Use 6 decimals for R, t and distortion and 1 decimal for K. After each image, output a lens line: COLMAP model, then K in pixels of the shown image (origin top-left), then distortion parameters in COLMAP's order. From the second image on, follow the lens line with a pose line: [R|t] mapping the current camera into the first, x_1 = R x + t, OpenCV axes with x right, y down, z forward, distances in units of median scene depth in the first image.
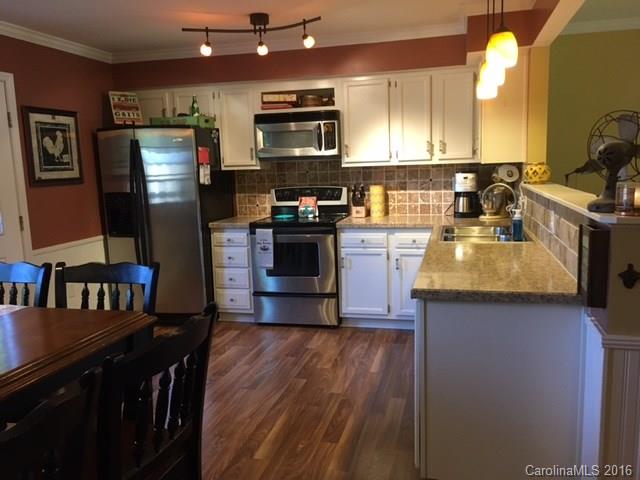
lens RADIAL K [[542.3, 0, 323.3], [0, 542.3, 241.0], [0, 0, 1]] dist [0.075804, -0.092517]
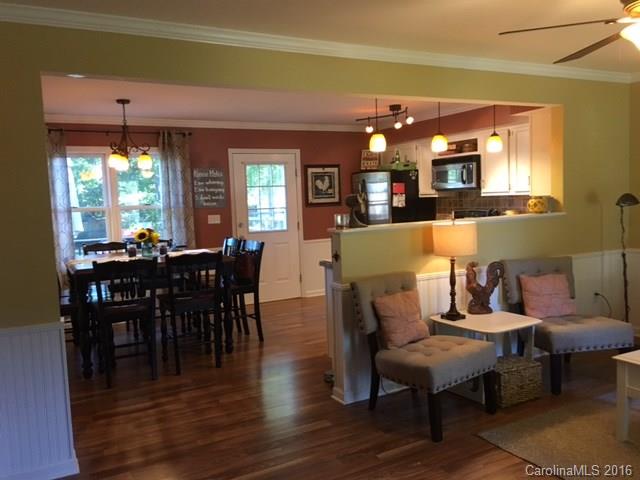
lens RADIAL K [[542.3, 0, 323.3], [0, 542.3, 241.0], [0, 0, 1]] dist [0.075804, -0.092517]
pose [[0.675082, 0.068214, -0.734582, 0.797516], [-0.089041, 0.995971, 0.010658, -0.006231], [0.732350, 0.058213, 0.678436, -0.194901]]
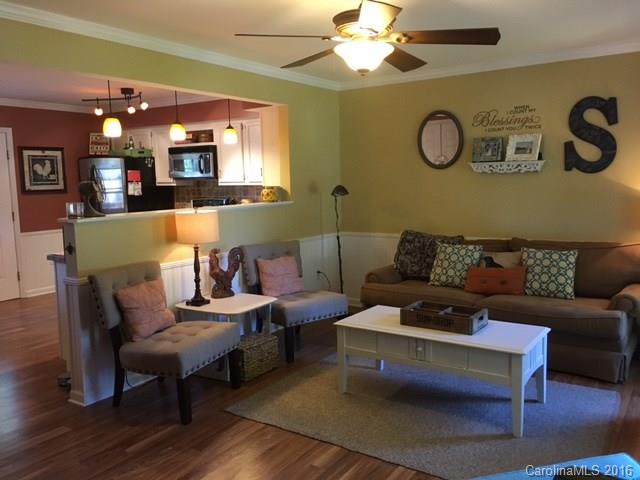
lens RADIAL K [[542.3, 0, 323.3], [0, 542.3, 241.0], [0, 0, 1]] dist [0.075804, -0.092517]
pose [[0.938756, 0.053619, -0.340384, 0.799740], [-0.058739, 0.998262, -0.004745, -0.003717], [0.339538, 0.024448, 0.940275, -0.222672]]
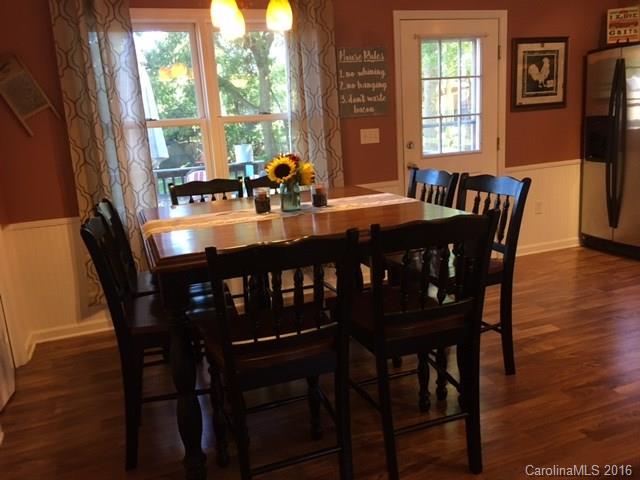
lens RADIAL K [[542.3, 0, 323.3], [0, 542.3, 241.0], [0, 0, 1]] dist [0.075804, -0.092517]
pose [[0.570805, 0.175249, -0.802165, 0.185609], [-0.070528, 0.983811, 0.164747, 0.005412], [0.818051, -0.037463, 0.573924, 0.013348]]
